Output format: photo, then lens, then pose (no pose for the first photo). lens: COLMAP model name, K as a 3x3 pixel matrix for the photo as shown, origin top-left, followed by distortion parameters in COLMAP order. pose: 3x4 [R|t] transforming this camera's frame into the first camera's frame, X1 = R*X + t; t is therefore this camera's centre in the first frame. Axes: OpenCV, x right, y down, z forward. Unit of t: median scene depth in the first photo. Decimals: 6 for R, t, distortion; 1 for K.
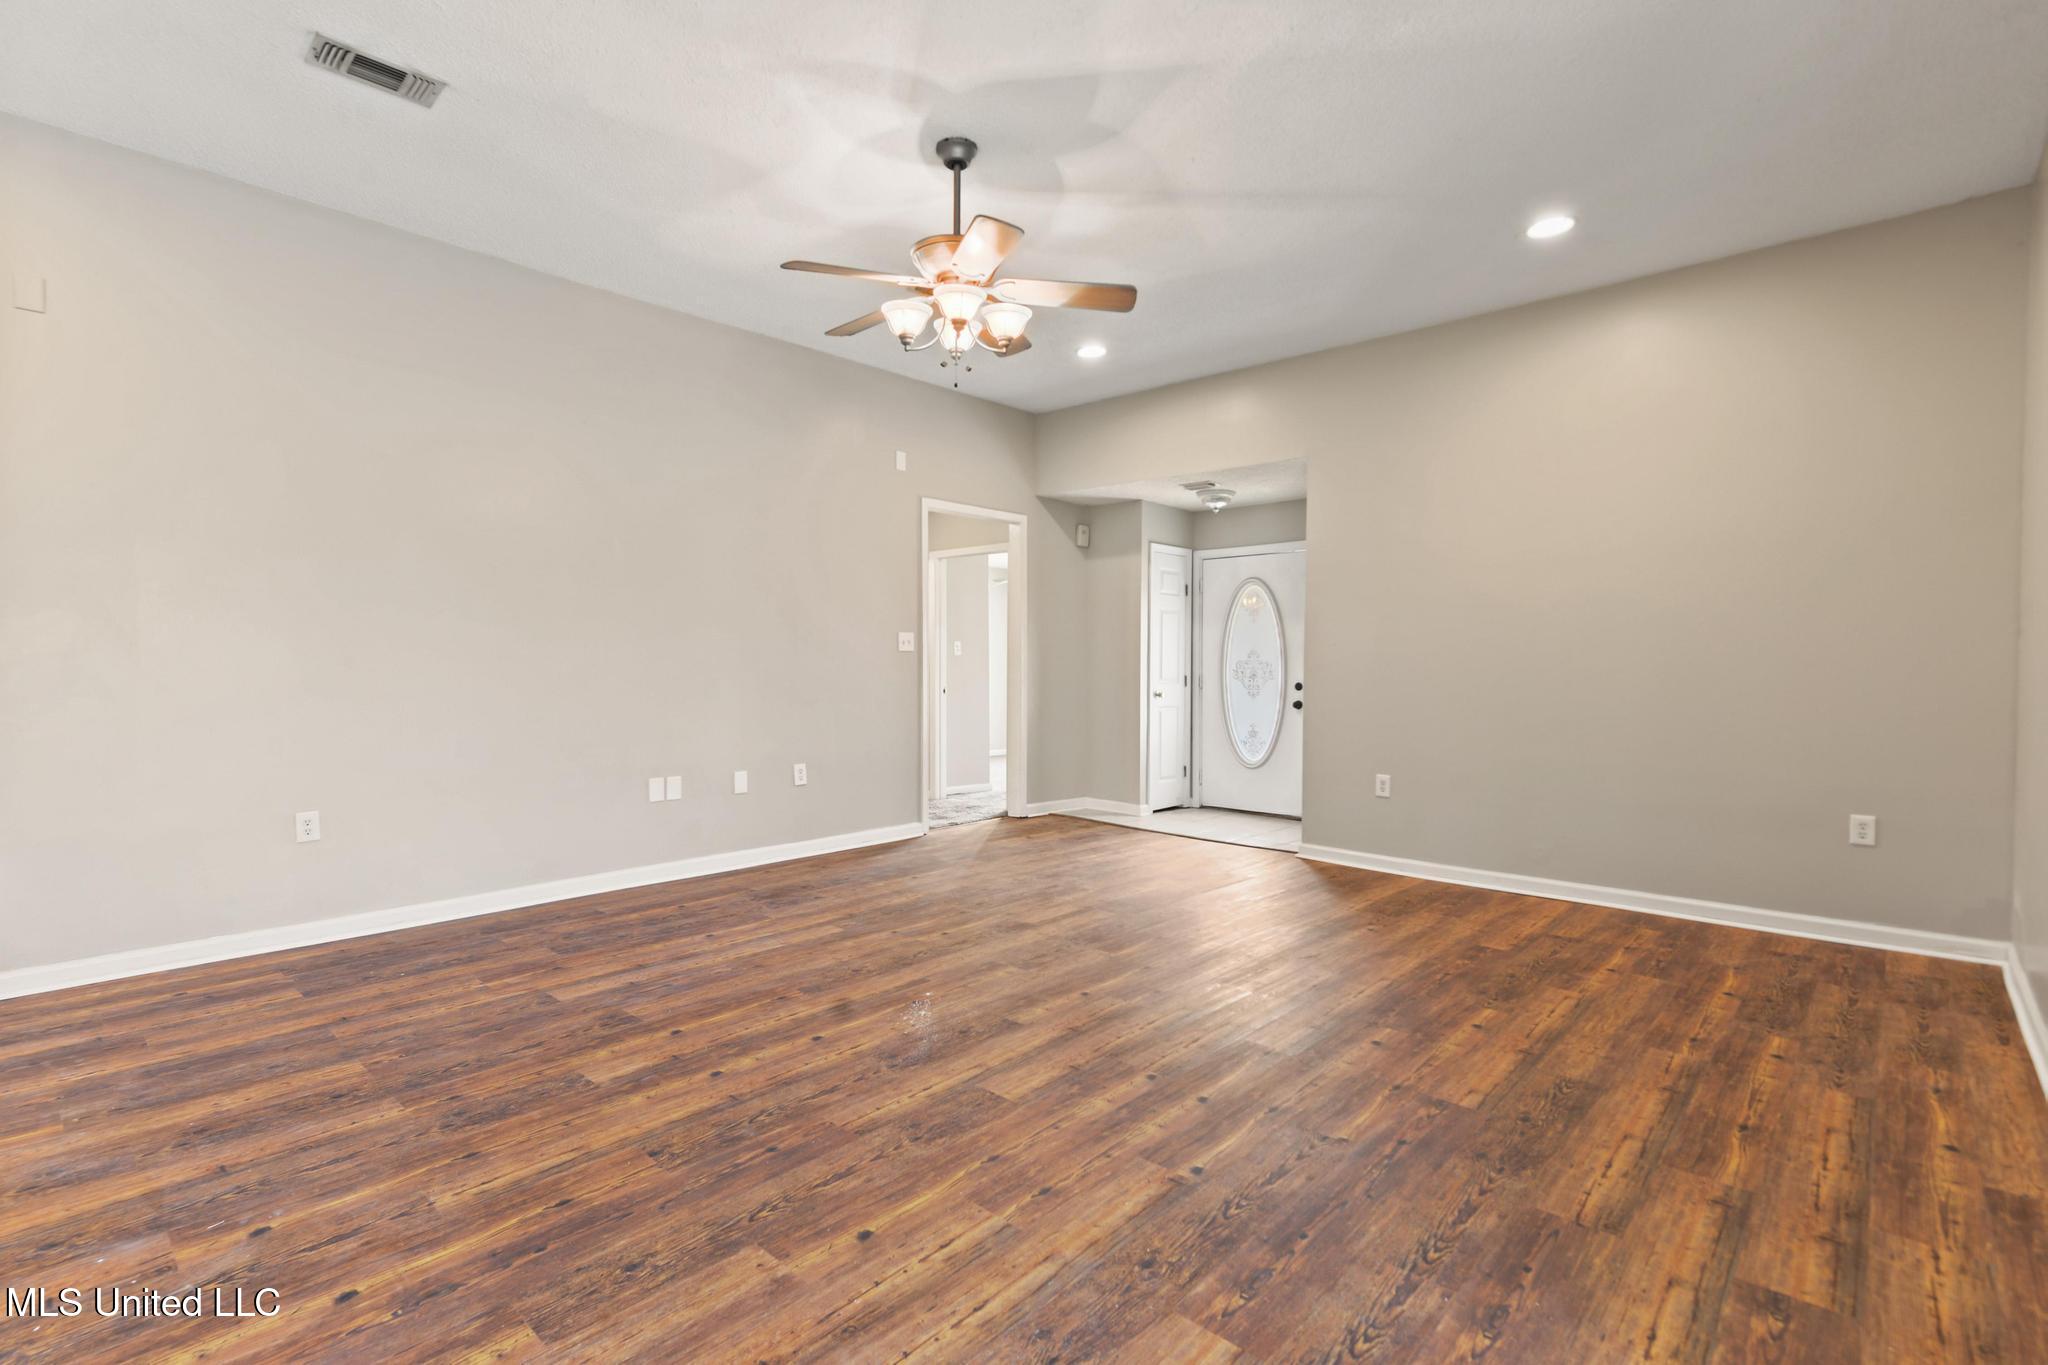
lens RADIAL K [[968.7, 0, 984.2], [0, 968.7, 676.5], [0, 0, 1]] dist [0.002284, -0.001352]
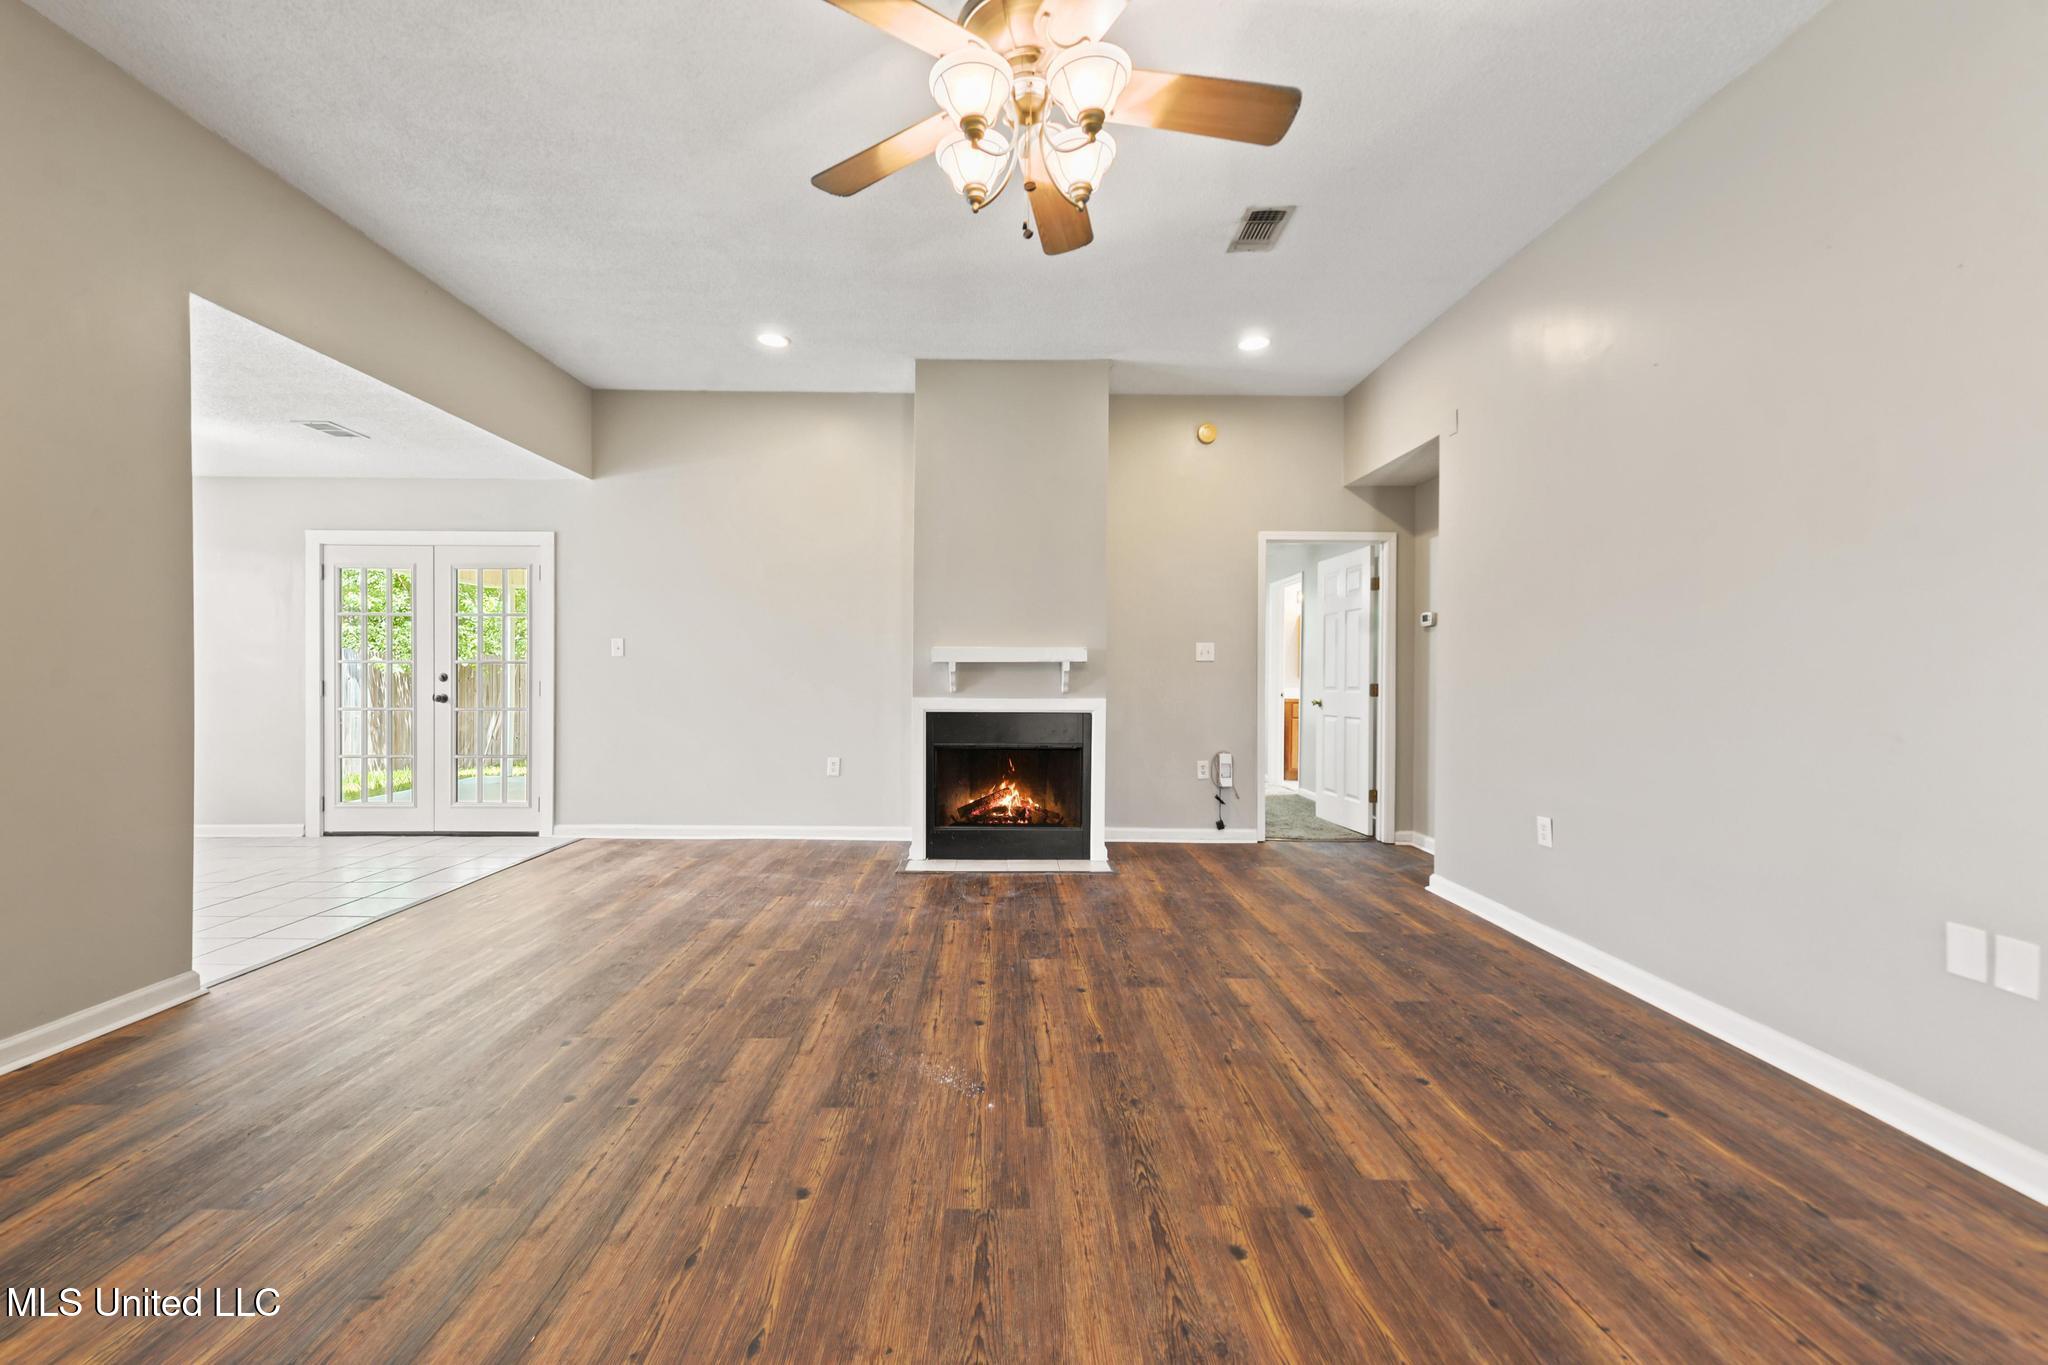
lens RADIAL K [[818.8, 0, 1016.0], [0, 818.8, 679.3], [0, 0, 1]] dist [0.002353, -0.000008]
pose [[-0.708914, -0.000709, -0.705295, 0.420193], [-0.018540, 0.999673, 0.017631, -0.016556], [0.705051, 0.025575, -0.708695, 1.620477]]
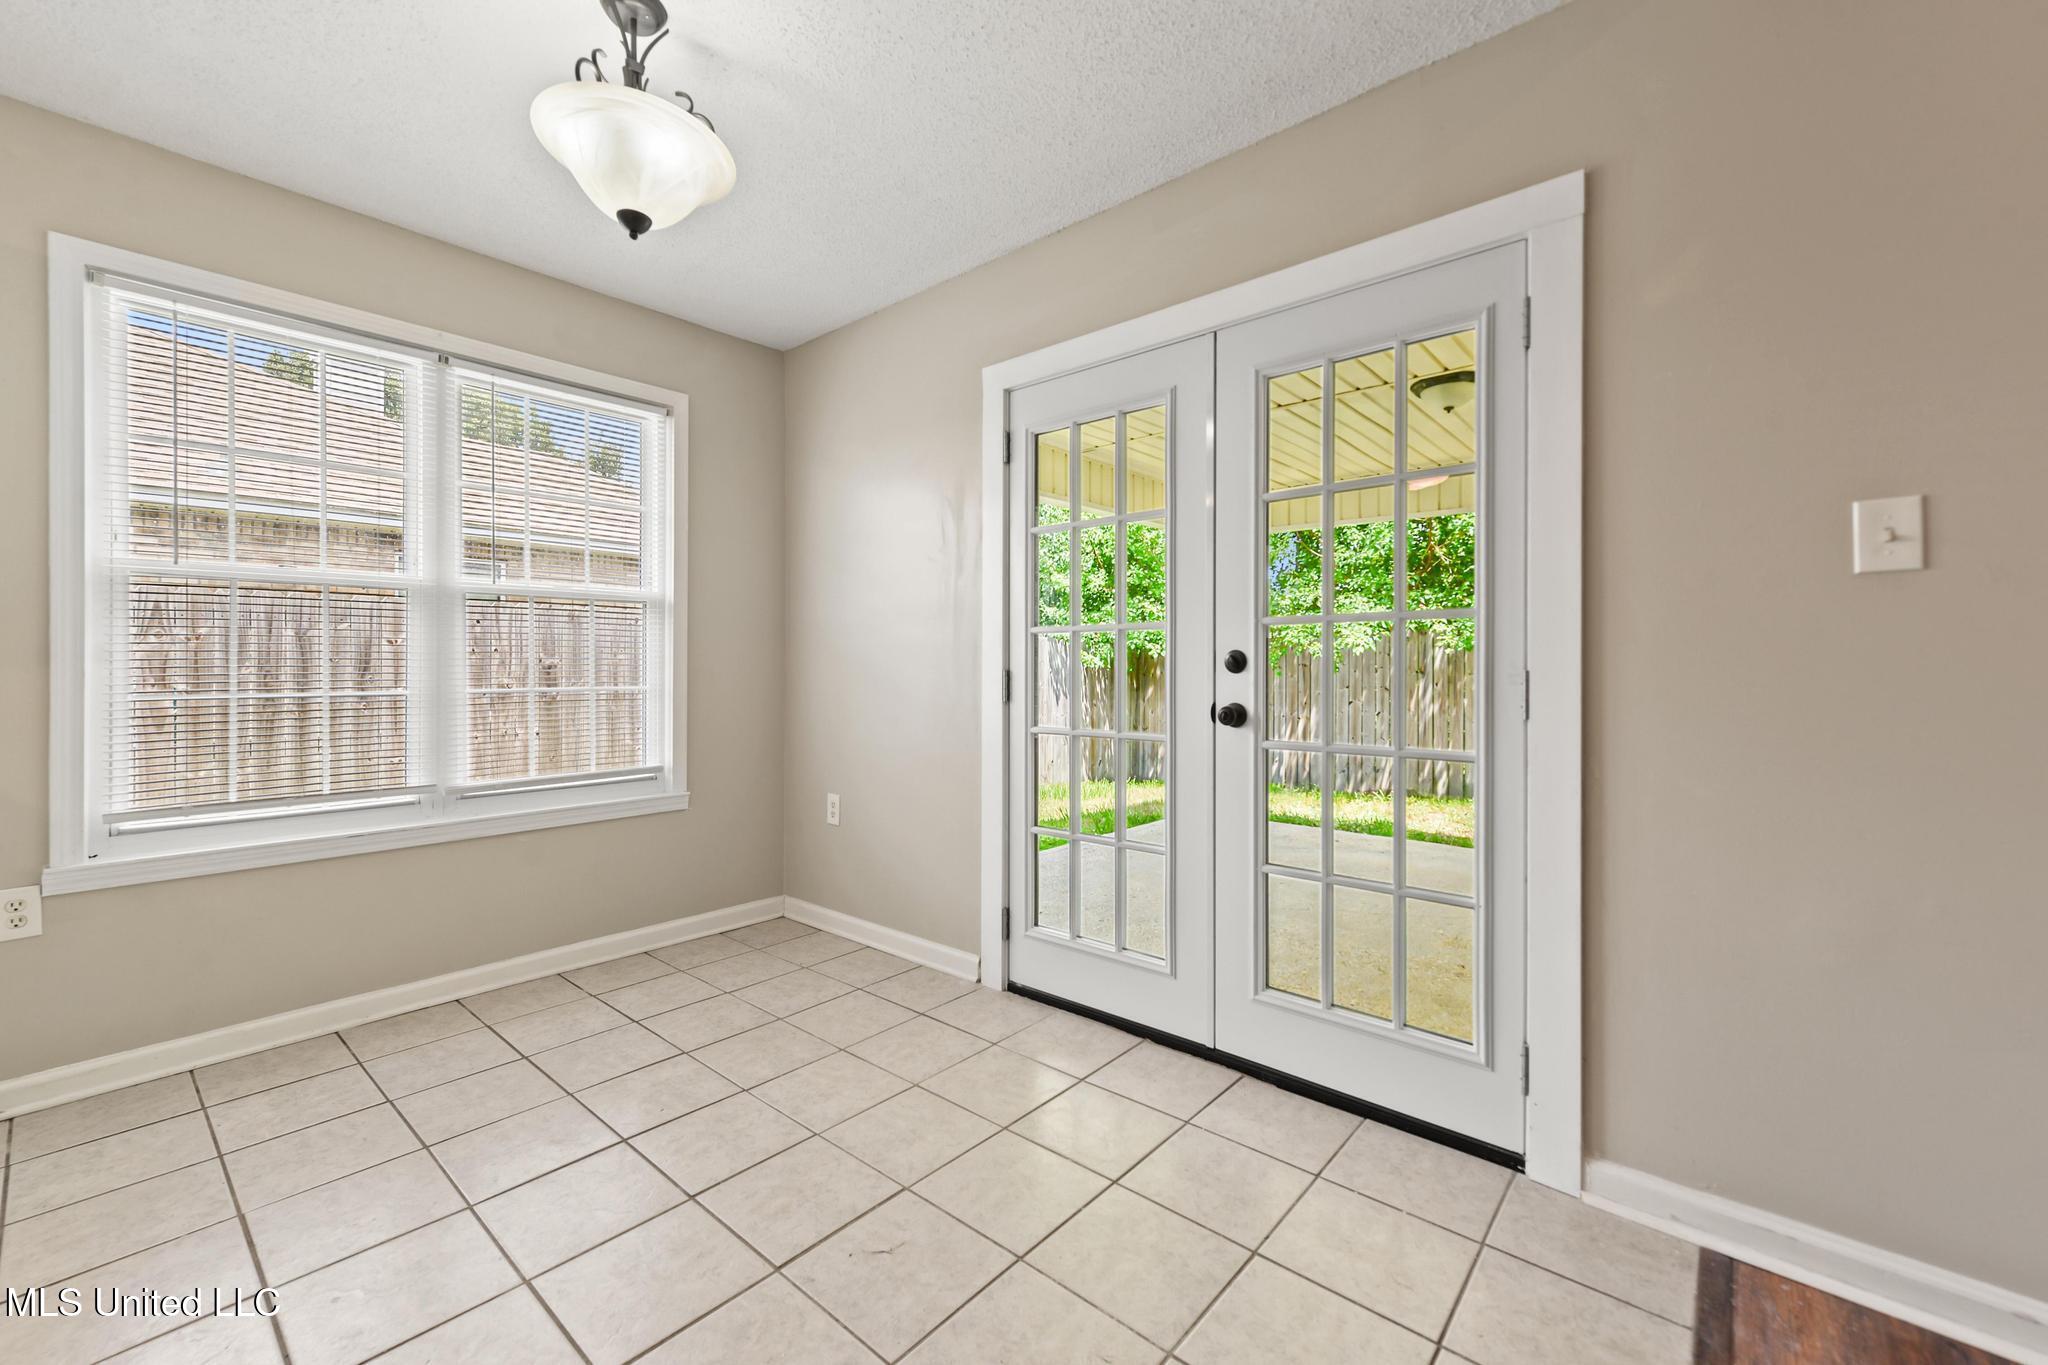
lens RADIAL K [[818.8, 0, 999.6], [0, 818.8, 670.2], [0, 0, 1]] dist [0.002353, -0.000008]
pose [[-0.999363, -0.003749, -0.035503, 0.266161], [-0.004341, 0.999853, 0.016593, 0.032166], [0.035435, 0.016737, -0.999232, 0.122333]]
